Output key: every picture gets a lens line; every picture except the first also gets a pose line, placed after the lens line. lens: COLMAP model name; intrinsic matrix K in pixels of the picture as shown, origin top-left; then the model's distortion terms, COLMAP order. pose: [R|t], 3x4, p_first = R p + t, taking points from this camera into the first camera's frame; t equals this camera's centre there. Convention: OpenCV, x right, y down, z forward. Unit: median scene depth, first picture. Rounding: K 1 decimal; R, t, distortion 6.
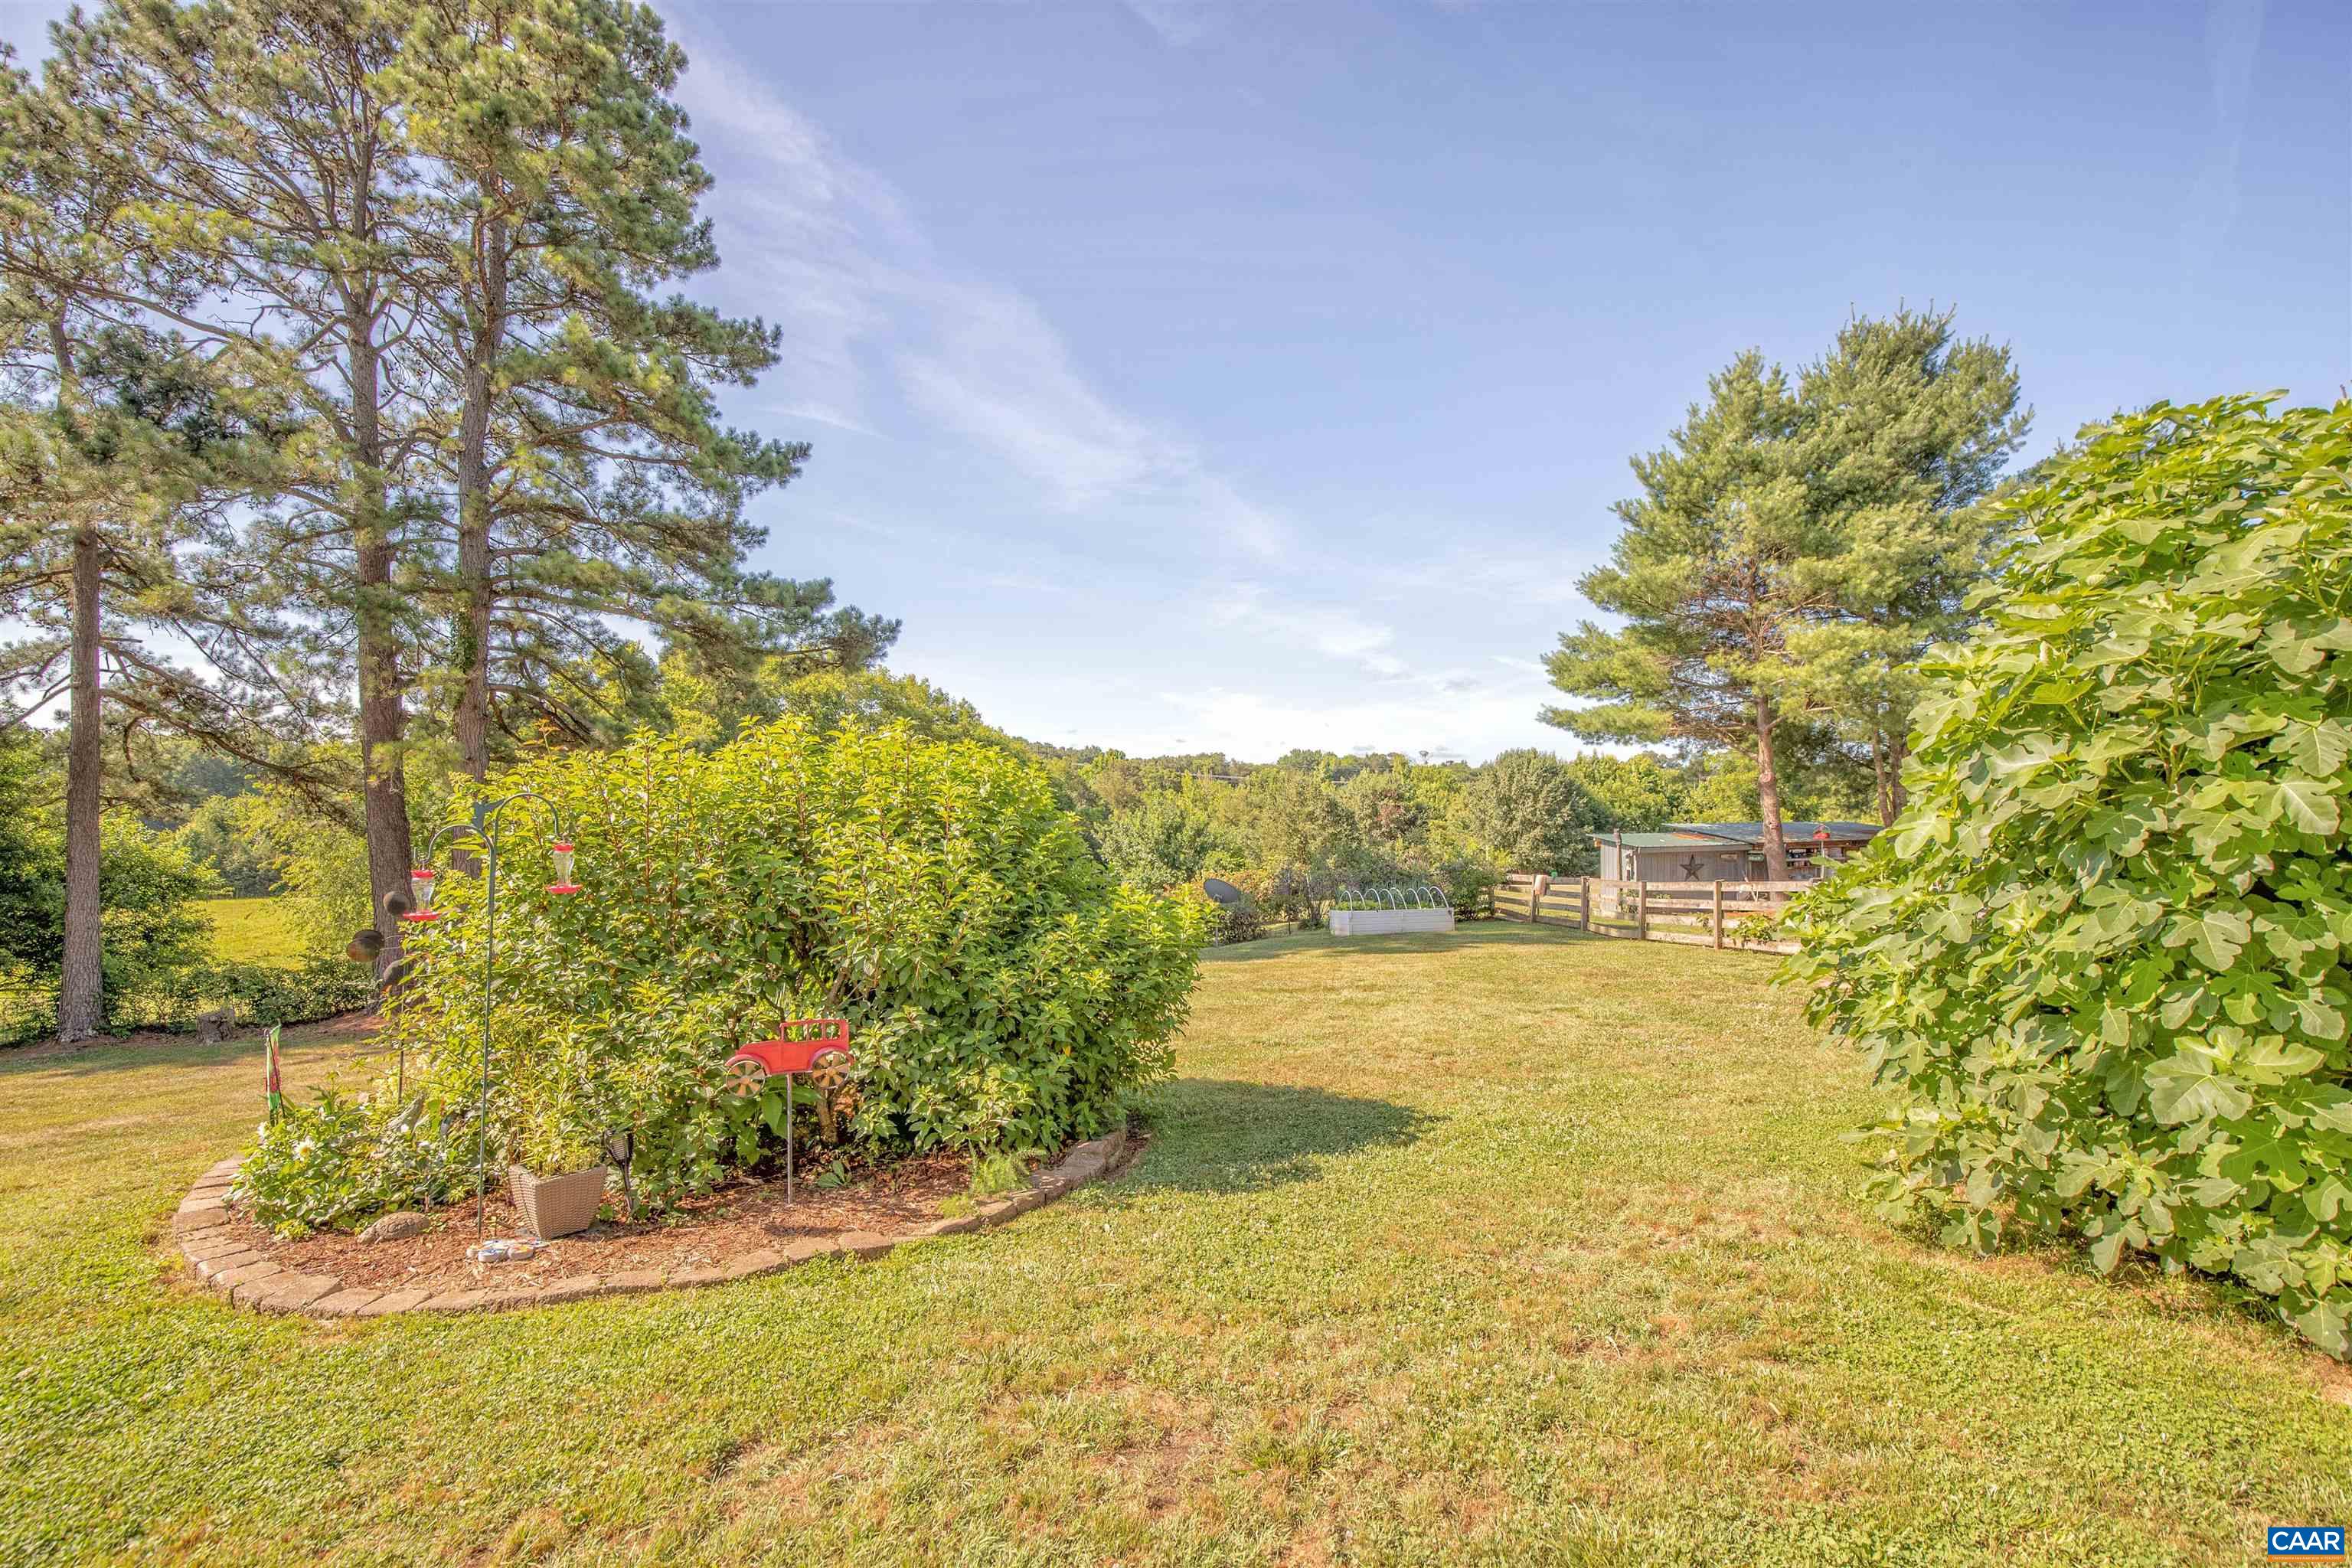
lens RADIAL K [[1086.8, 0, 1190.2], [0, 1086.8, 789.5], [0, 0, 1]] dist [-0.031564, 0.006627]
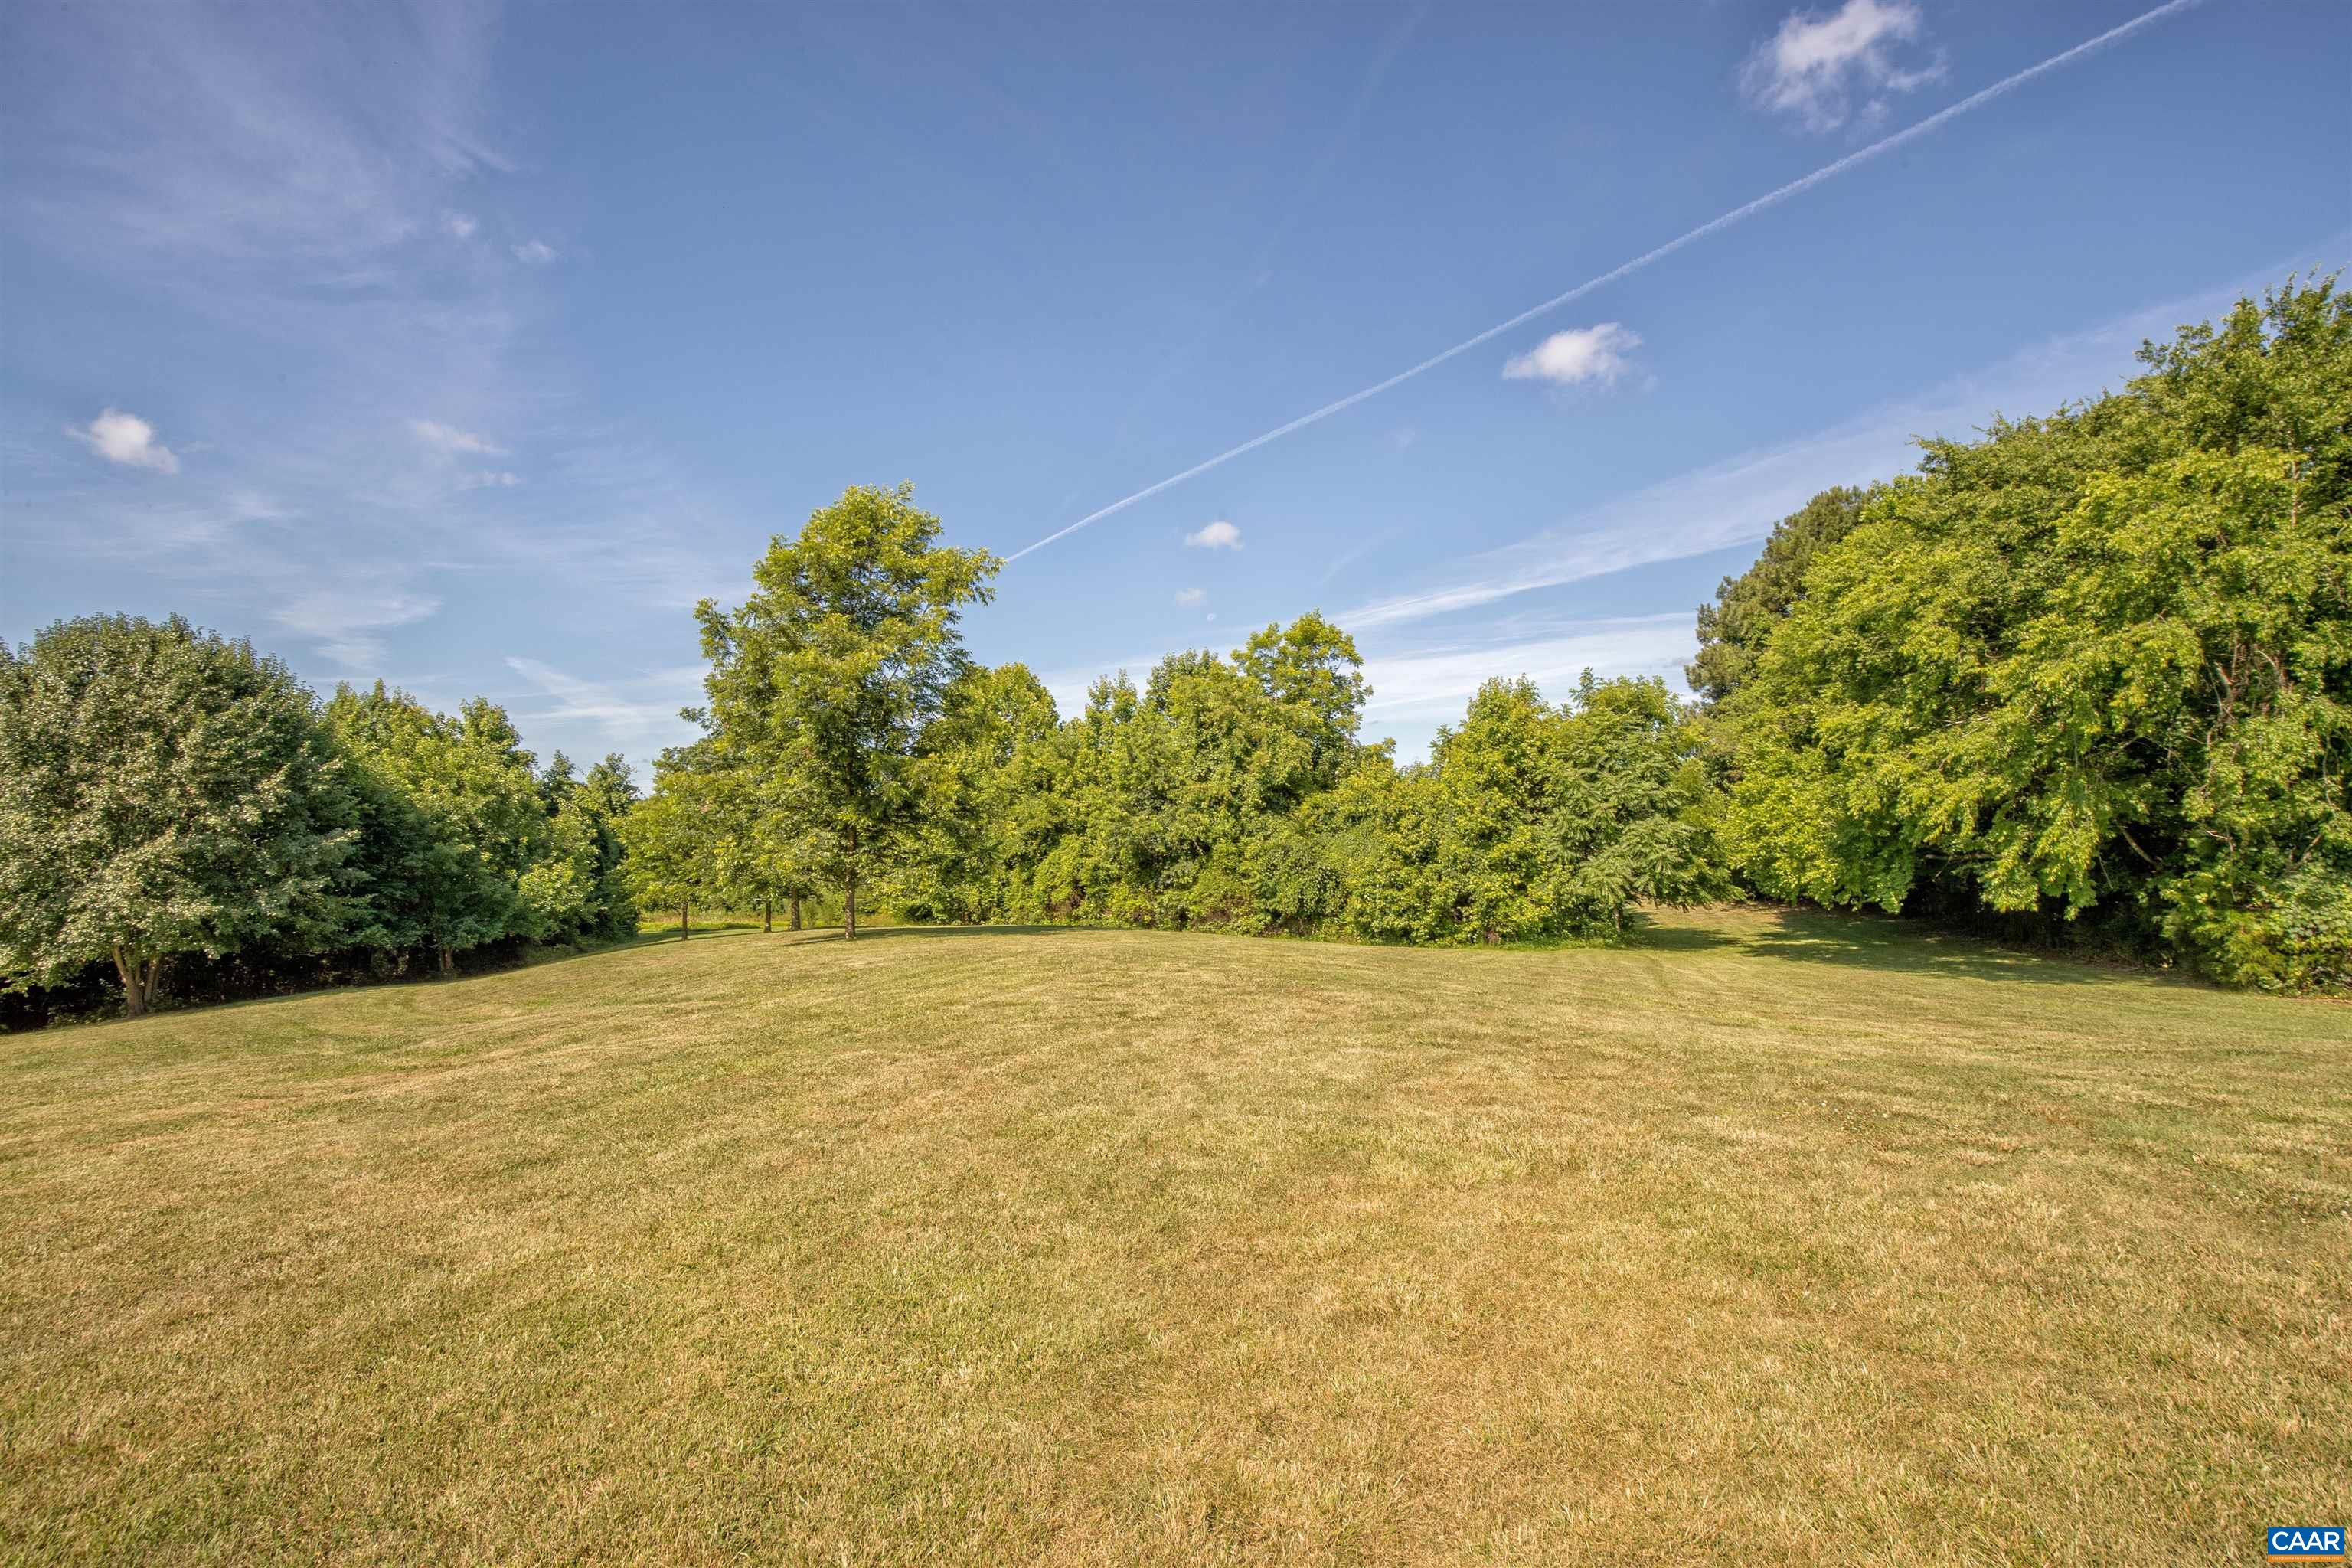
lens RADIAL K [[1086.8, 0, 1181.3], [0, 1086.8, 796.8], [0, 0, 1]] dist [-0.031564, 0.006627]
pose [[0.549942, 0.027372, 0.834754, 0.621865], [-0.001993, 0.999503, -0.031461, 0.097278], [-0.835200, 0.015638, 0.549723, 1.572655]]
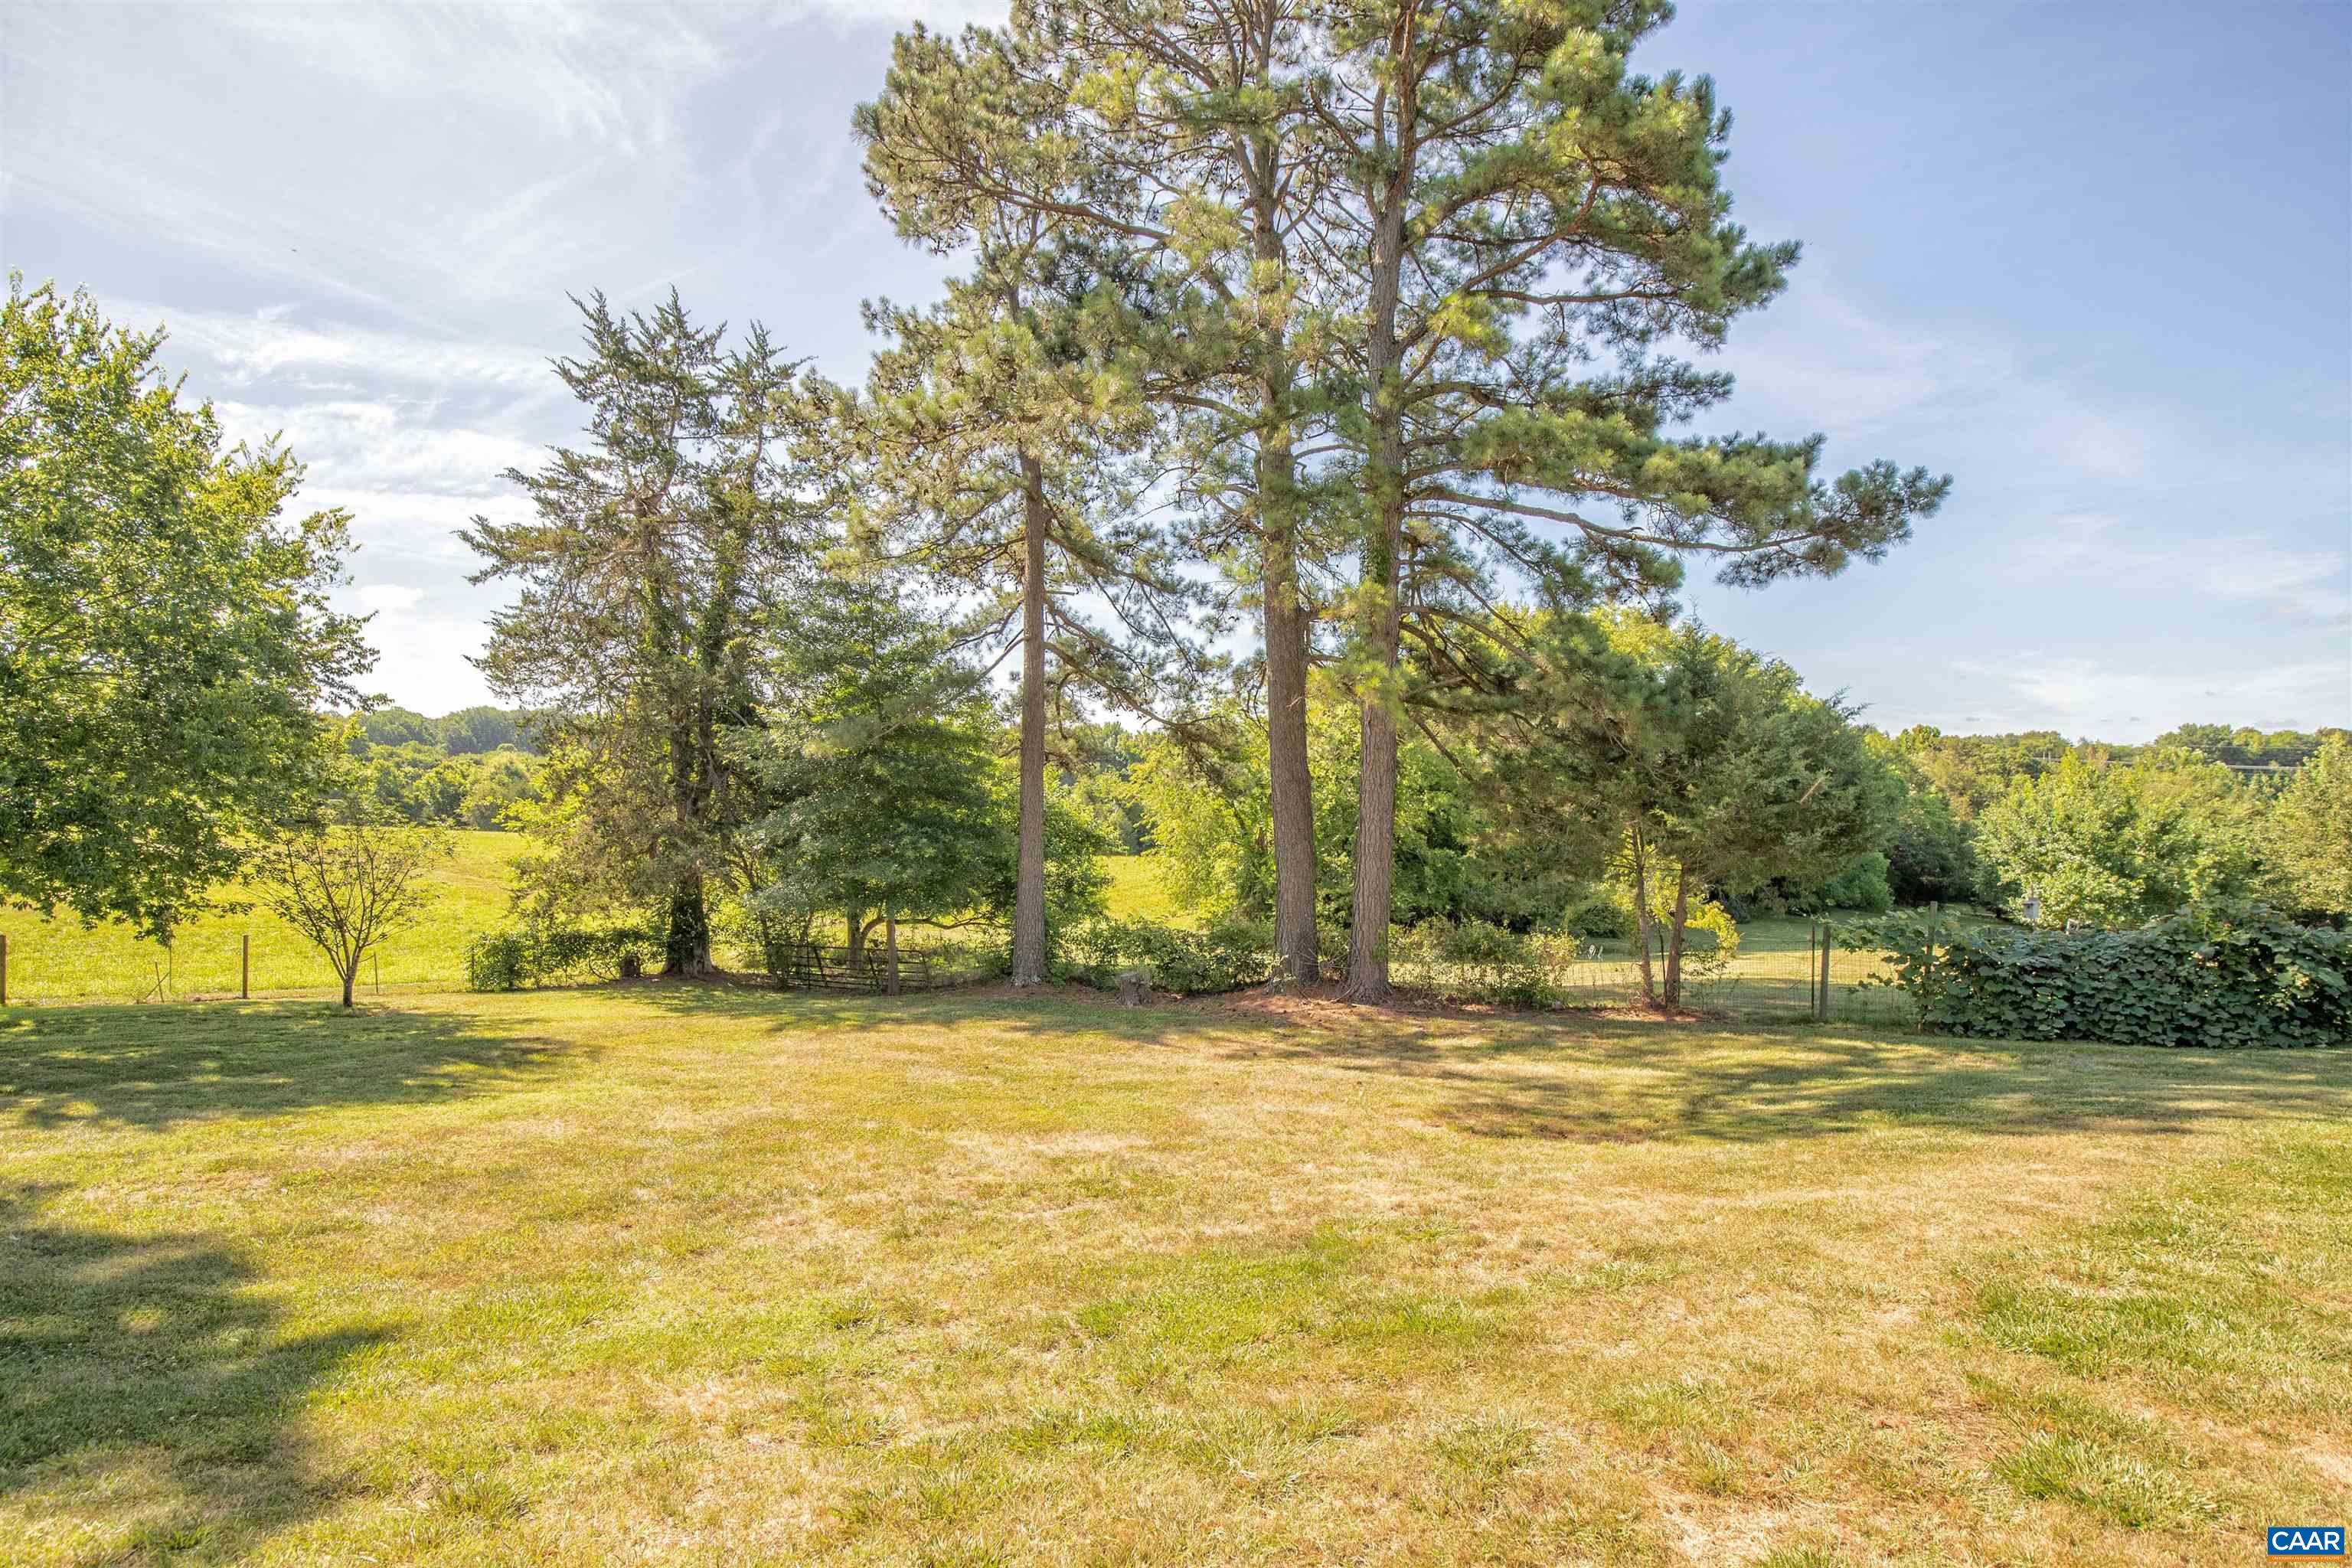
lens RADIAL K [[1086.8, 0, 1191.0], [0, 1086.8, 797.0], [0, 0, 1]] dist [-0.031564, 0.006627]
pose [[0.801948, 0.018605, -0.597104, -0.226216], [-0.006925, 0.999737, 0.021849, 0.023026], [0.597354, -0.013387, 0.801866, 0.190920]]
